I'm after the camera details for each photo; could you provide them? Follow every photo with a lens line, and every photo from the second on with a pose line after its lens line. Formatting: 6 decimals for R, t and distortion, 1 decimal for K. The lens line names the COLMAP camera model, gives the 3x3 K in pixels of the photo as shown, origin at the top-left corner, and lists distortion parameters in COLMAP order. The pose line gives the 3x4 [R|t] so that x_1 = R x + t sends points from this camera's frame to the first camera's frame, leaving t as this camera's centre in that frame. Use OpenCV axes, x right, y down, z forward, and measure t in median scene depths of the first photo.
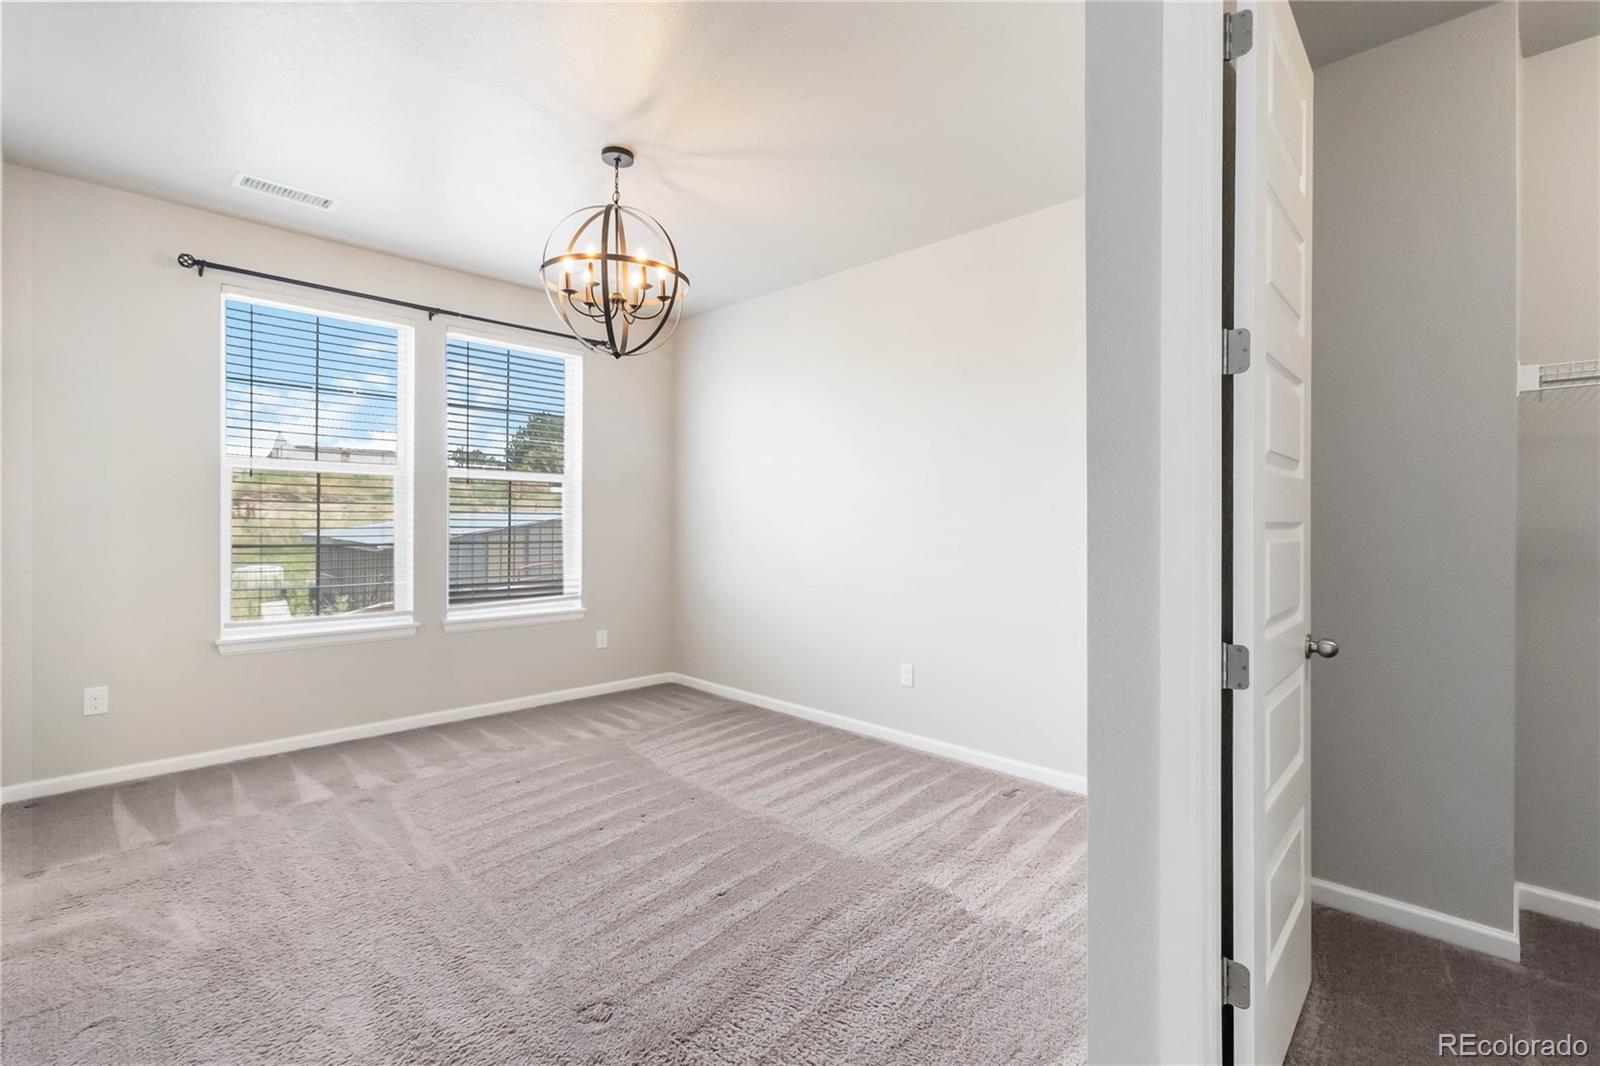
lens RADIAL K [[727.1, 0, 799.7], [0, 727.1, 523.5], [0, 0, 1]] dist [0.000540, 0.000261]
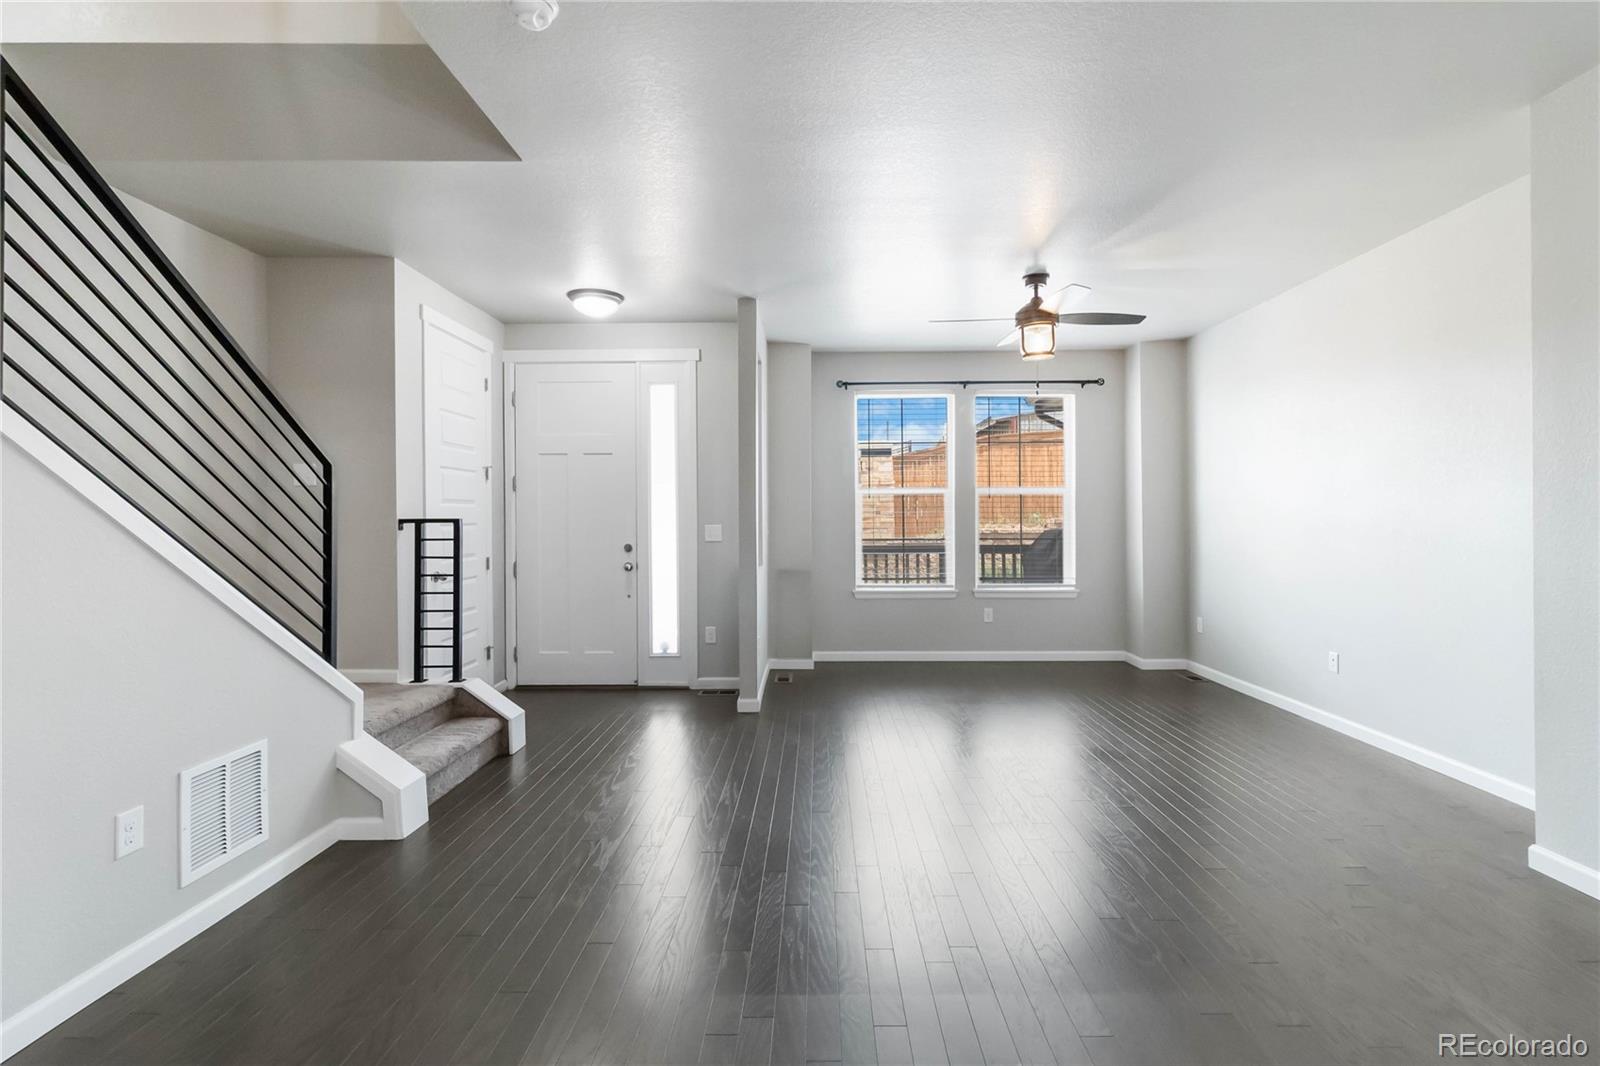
lens RADIAL K [[727.1, 0, 799.7], [0, 727.1, 523.5], [0, 0, 1]] dist [0.000540, 0.000261]
pose [[0.674285, -0.010721, -0.738393, 0.410161], [0.009560, 0.999938, -0.005788, 0.004320], [0.738409, -0.003156, 0.674346, -0.295272]]
